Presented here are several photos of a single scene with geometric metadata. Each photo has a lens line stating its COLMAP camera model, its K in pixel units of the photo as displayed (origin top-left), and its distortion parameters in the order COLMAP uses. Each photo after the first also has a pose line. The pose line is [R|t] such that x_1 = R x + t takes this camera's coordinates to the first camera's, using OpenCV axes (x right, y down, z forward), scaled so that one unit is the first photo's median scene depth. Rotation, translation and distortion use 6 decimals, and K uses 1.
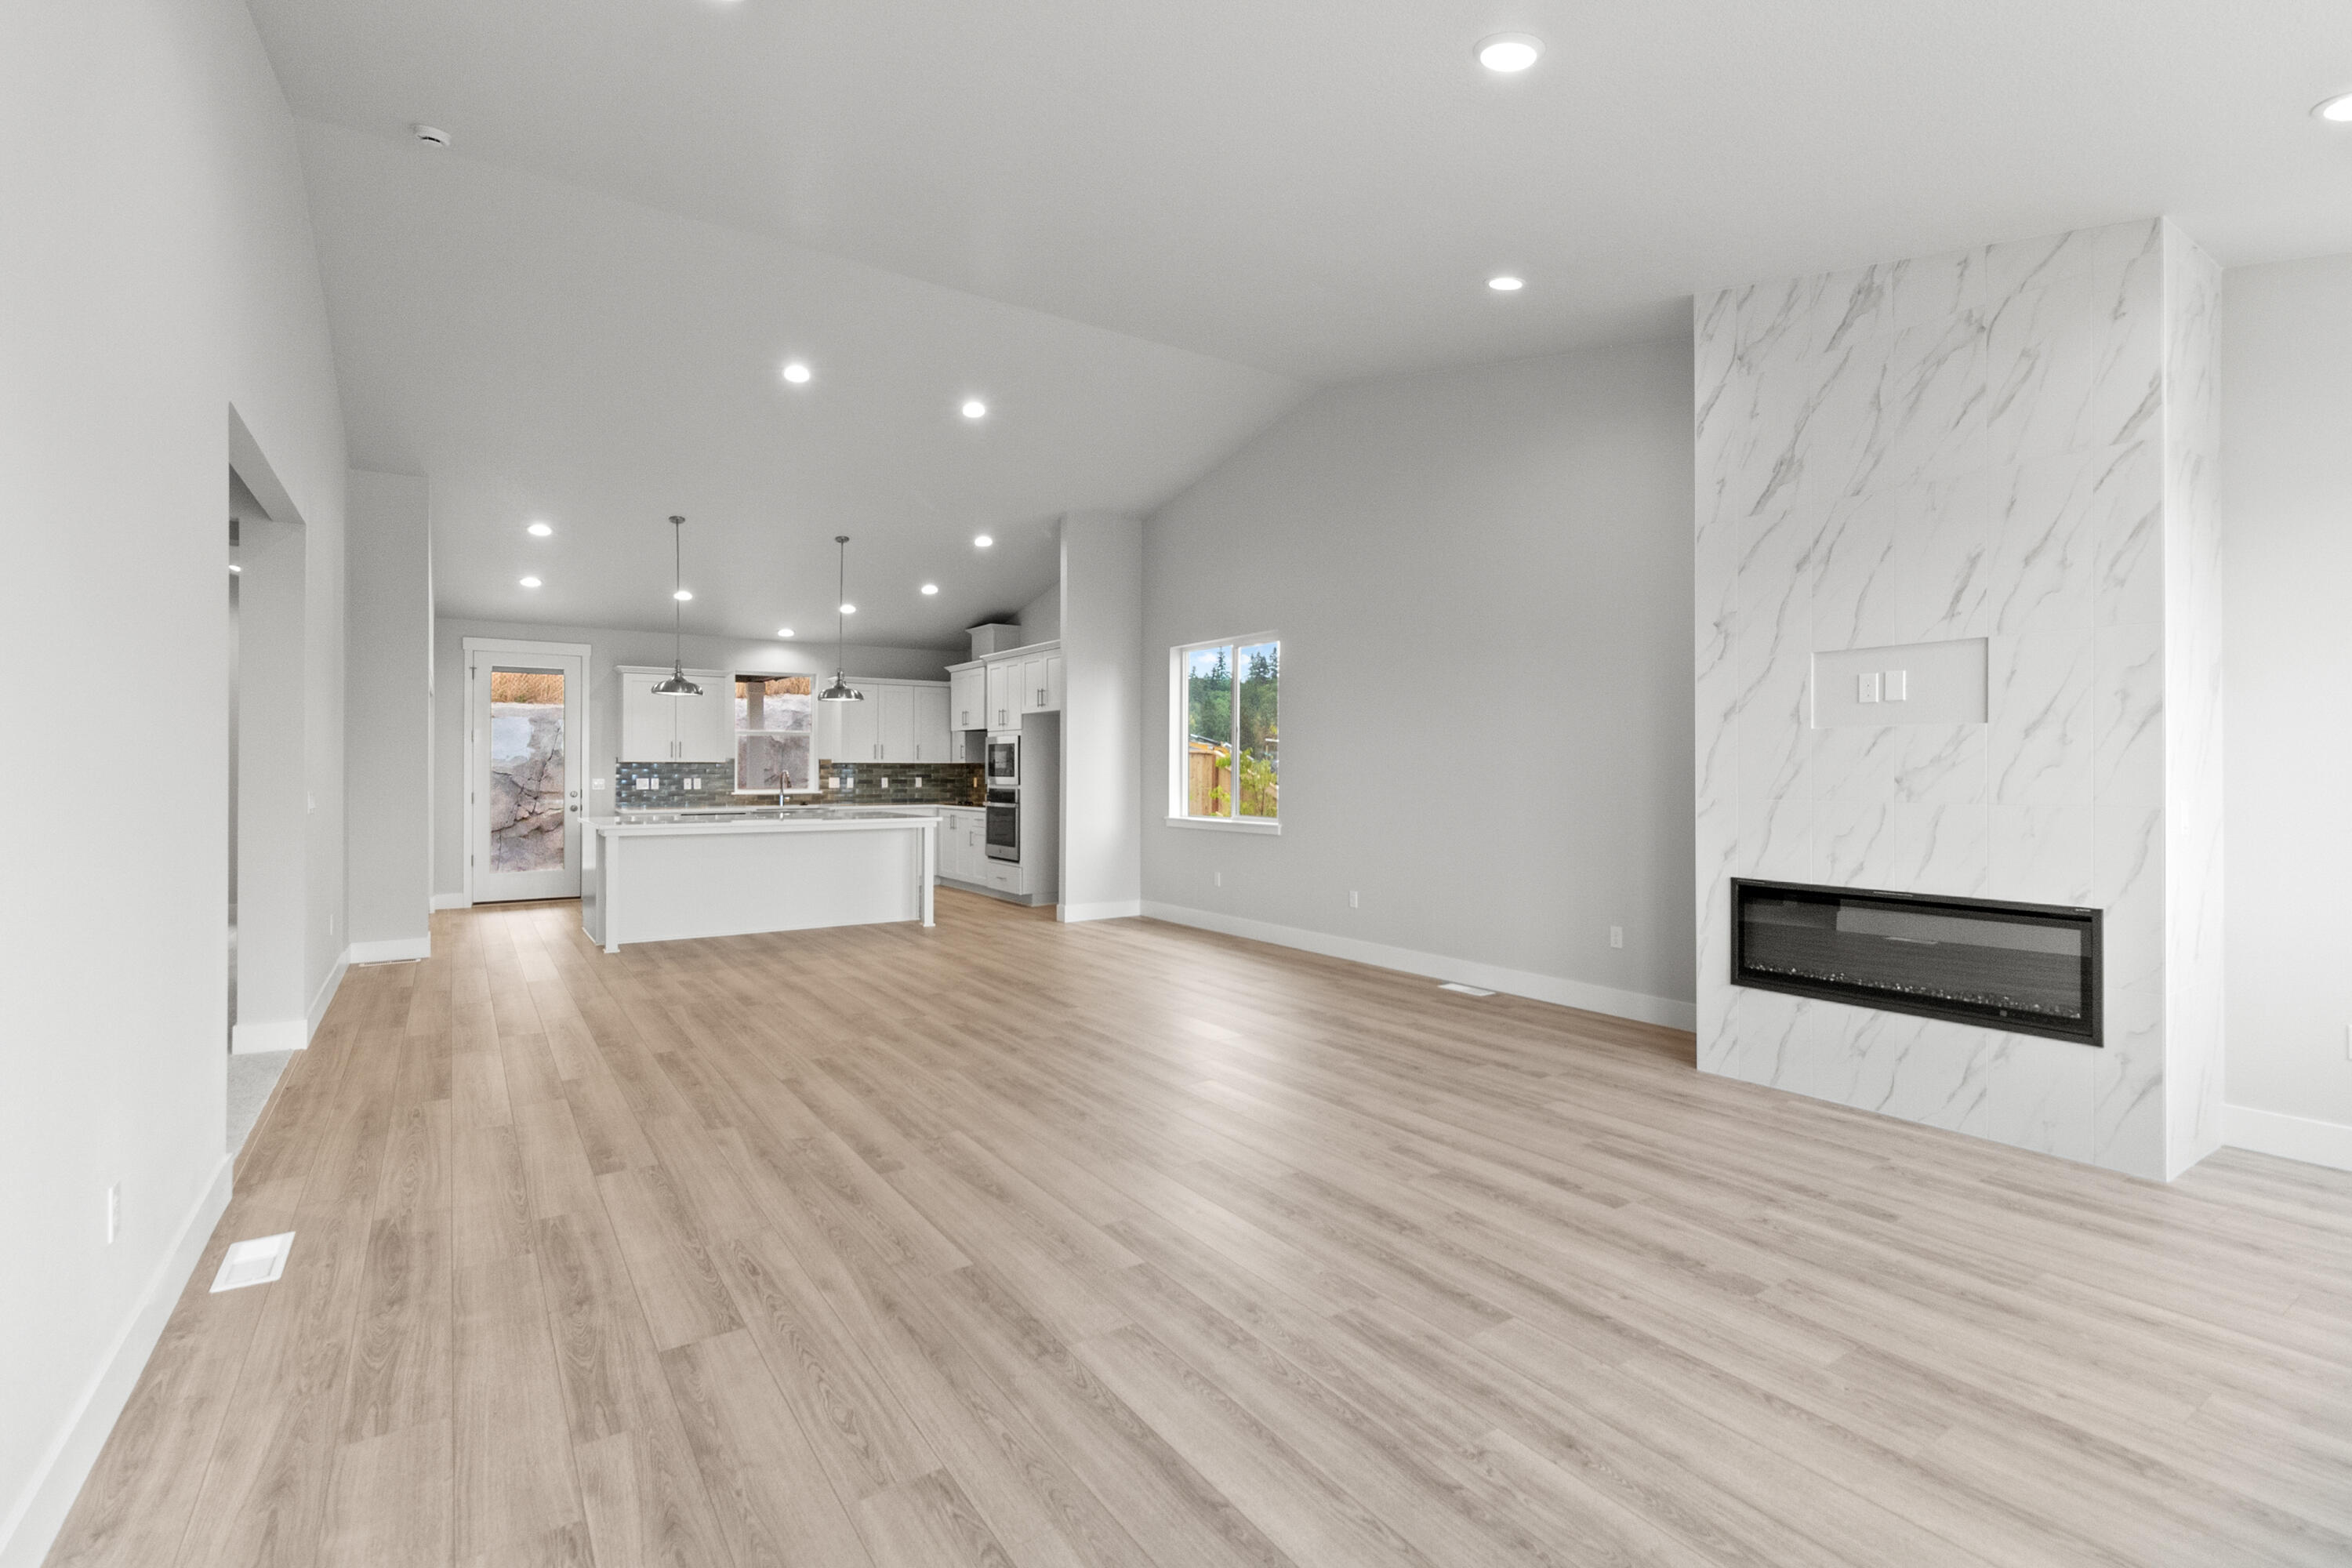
lens RADIAL K [[1084.6, 0, 1177.7], [0, 1084.6, 770.9], [0, 0, 1]] dist [0.000089, -0.000089]
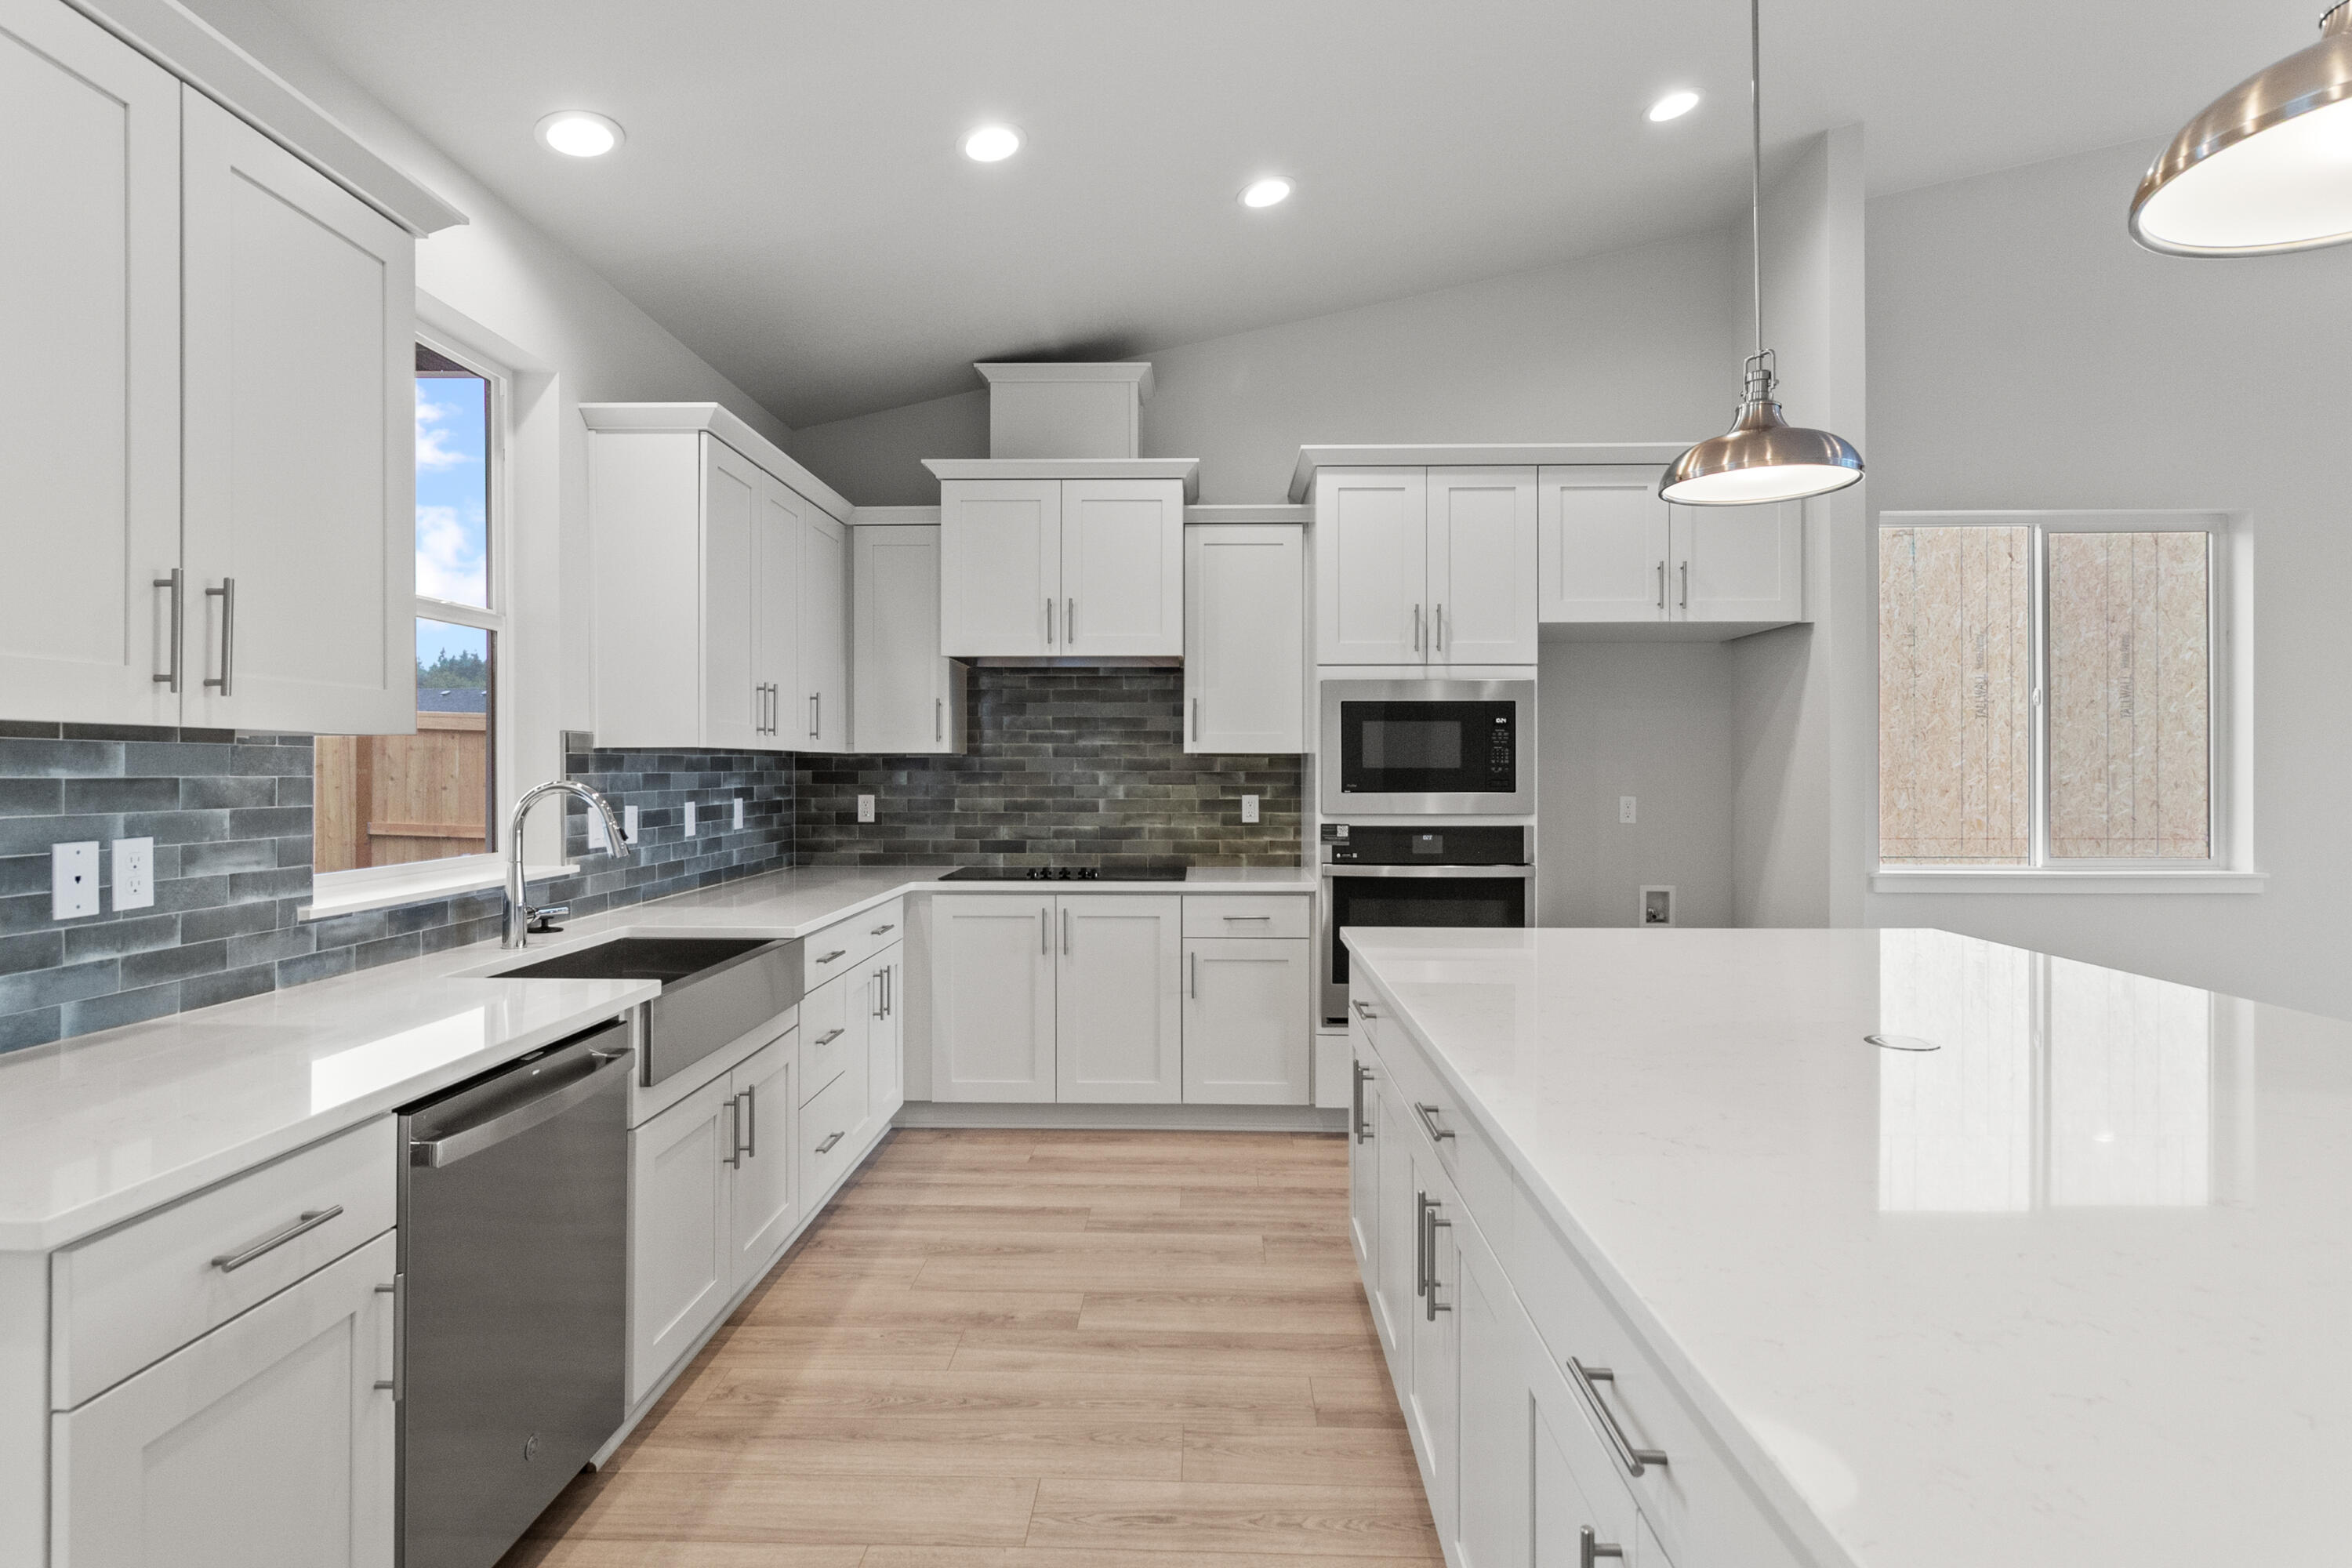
lens RADIAL K [[1174.2, 0, 1177.3], [0, 1174.2, 768.8], [0, 0, 1]] dist [-0.000281, -0.000644]
pose [[0.580617, -0.002528, 0.814173, -0.537080], [0.001867, 0.999997, 0.001774, -0.003191], [-0.814174, 0.000490, 0.580620, 0.857725]]
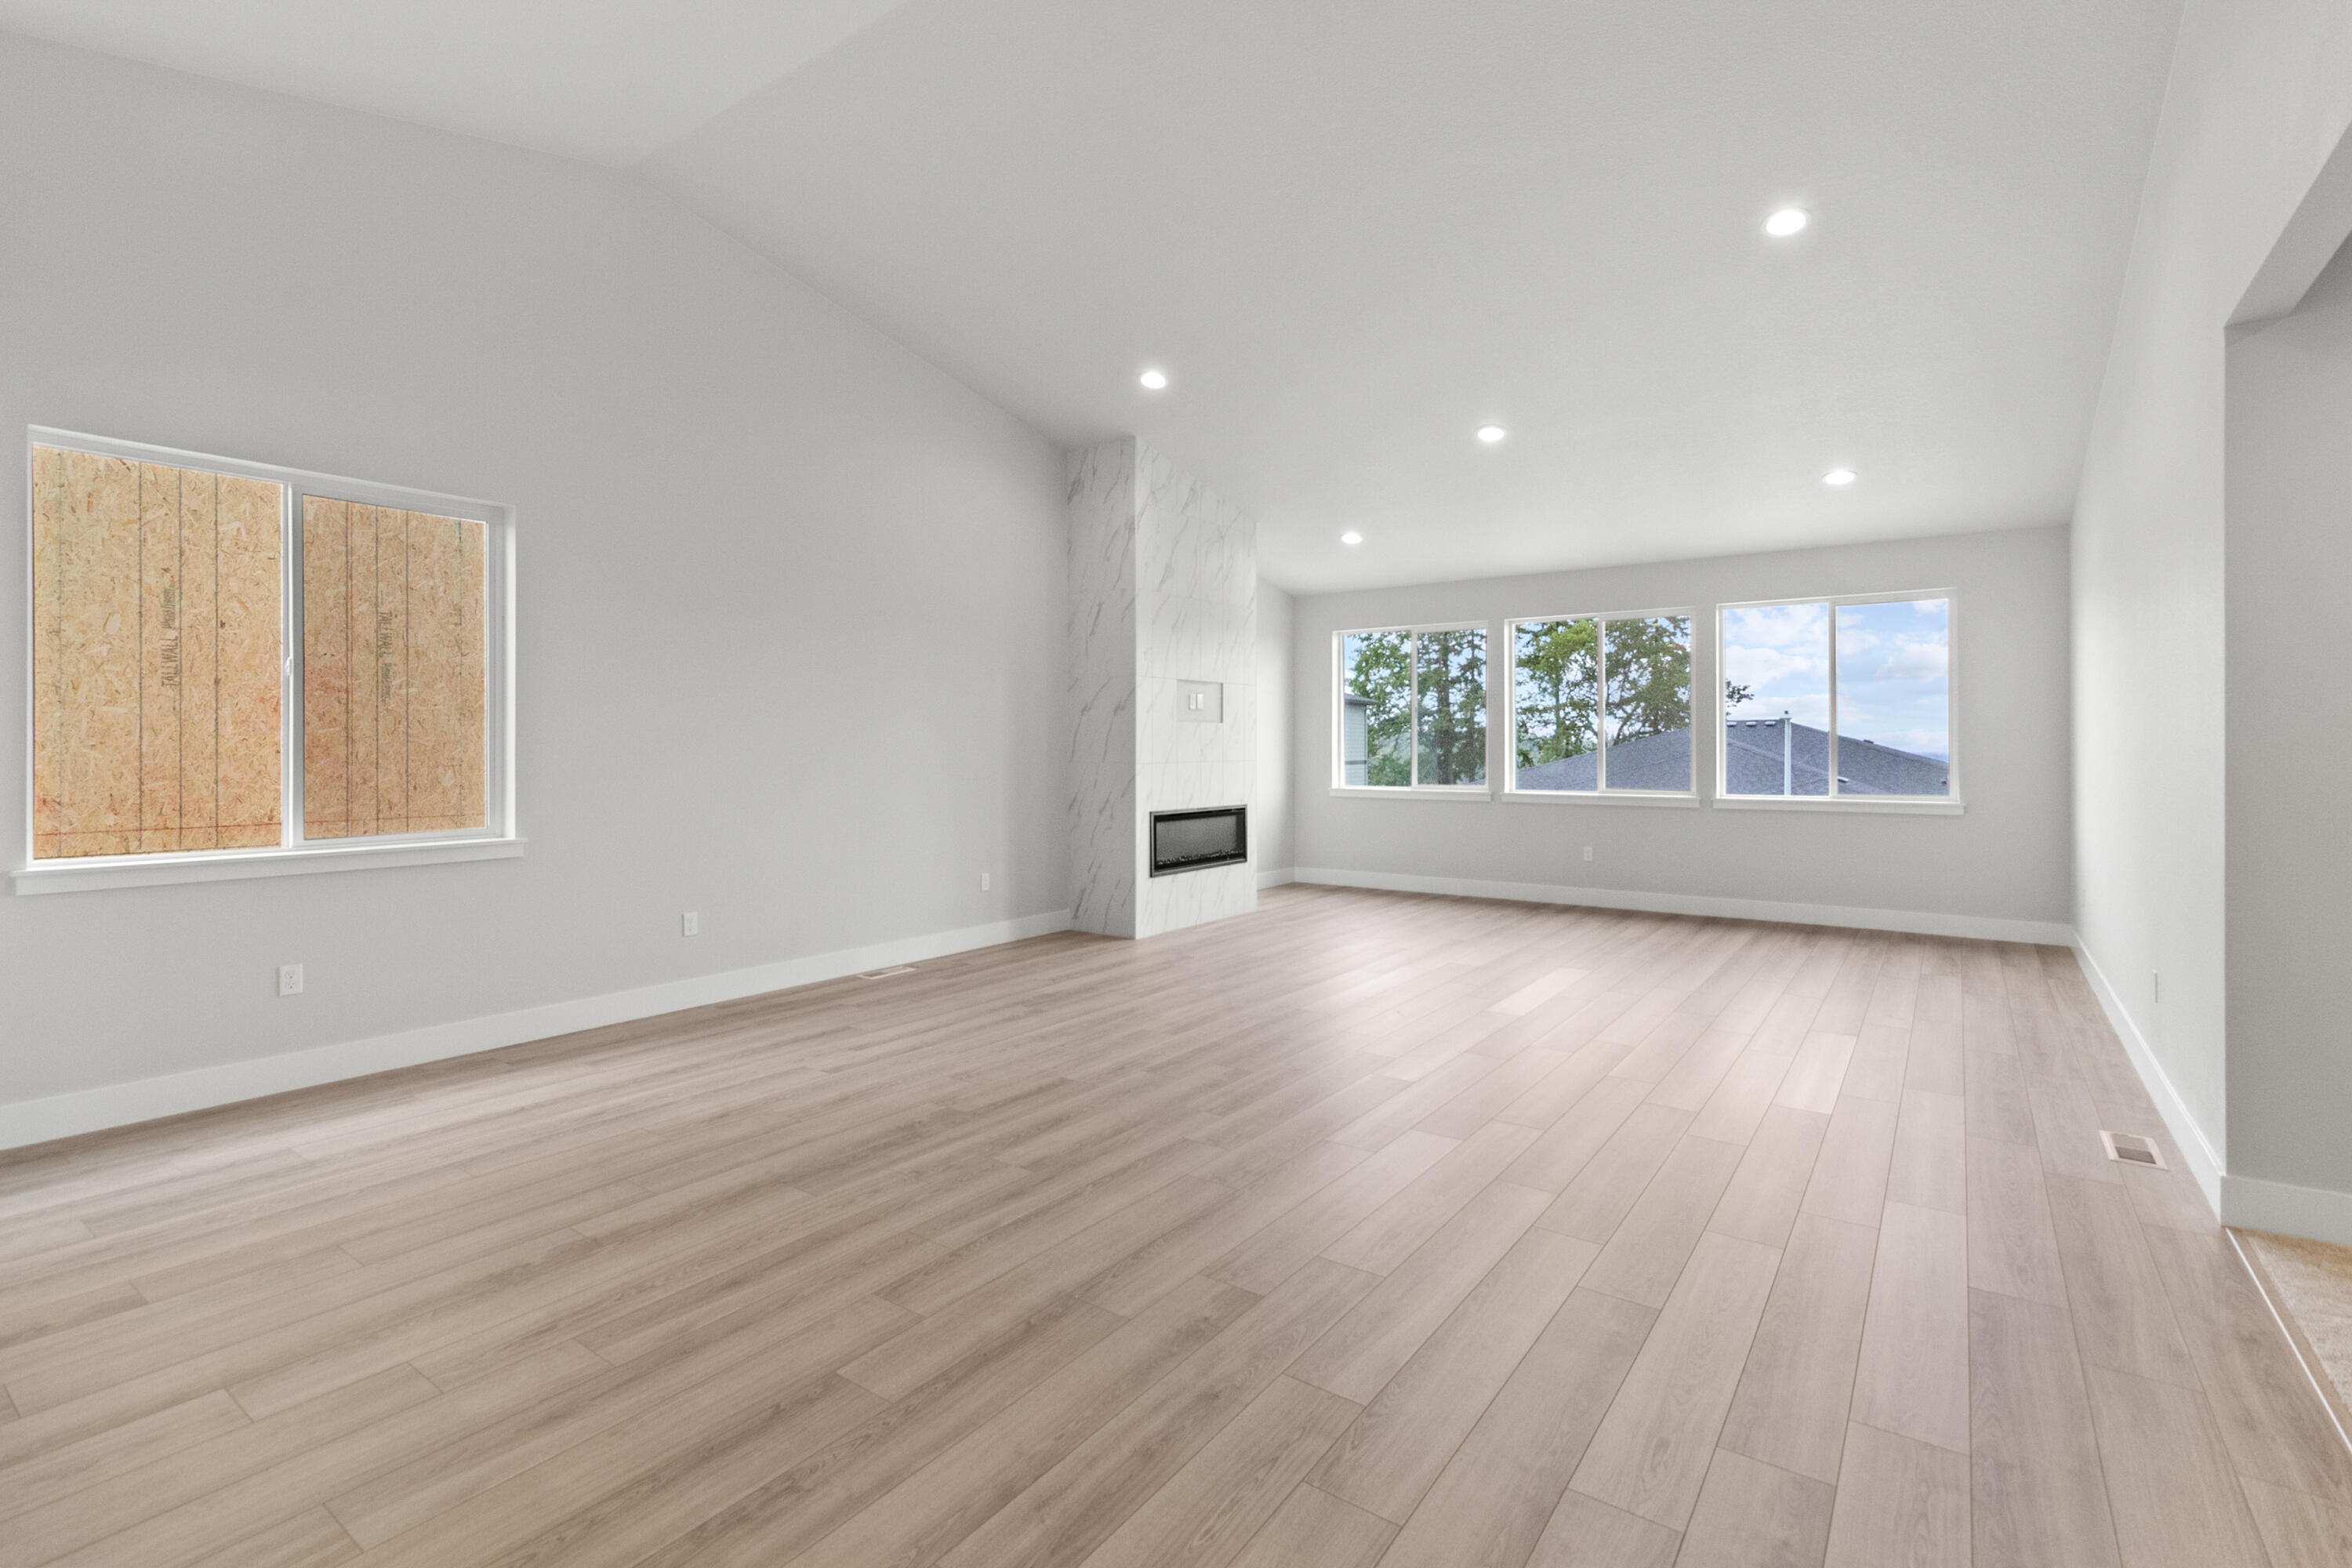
lens RADIAL K [[1083.3, 0, 1181.4], [0, 1083.3, 743.2], [0, 0, 1]] dist [0.002201, -0.000105]
pose [[-0.350454, 0.001947, 0.936578, -0.454231], [0.001802, 0.999997, -0.001405, -0.000547], [-0.936578, 0.001196, -0.350456, 0.679357]]
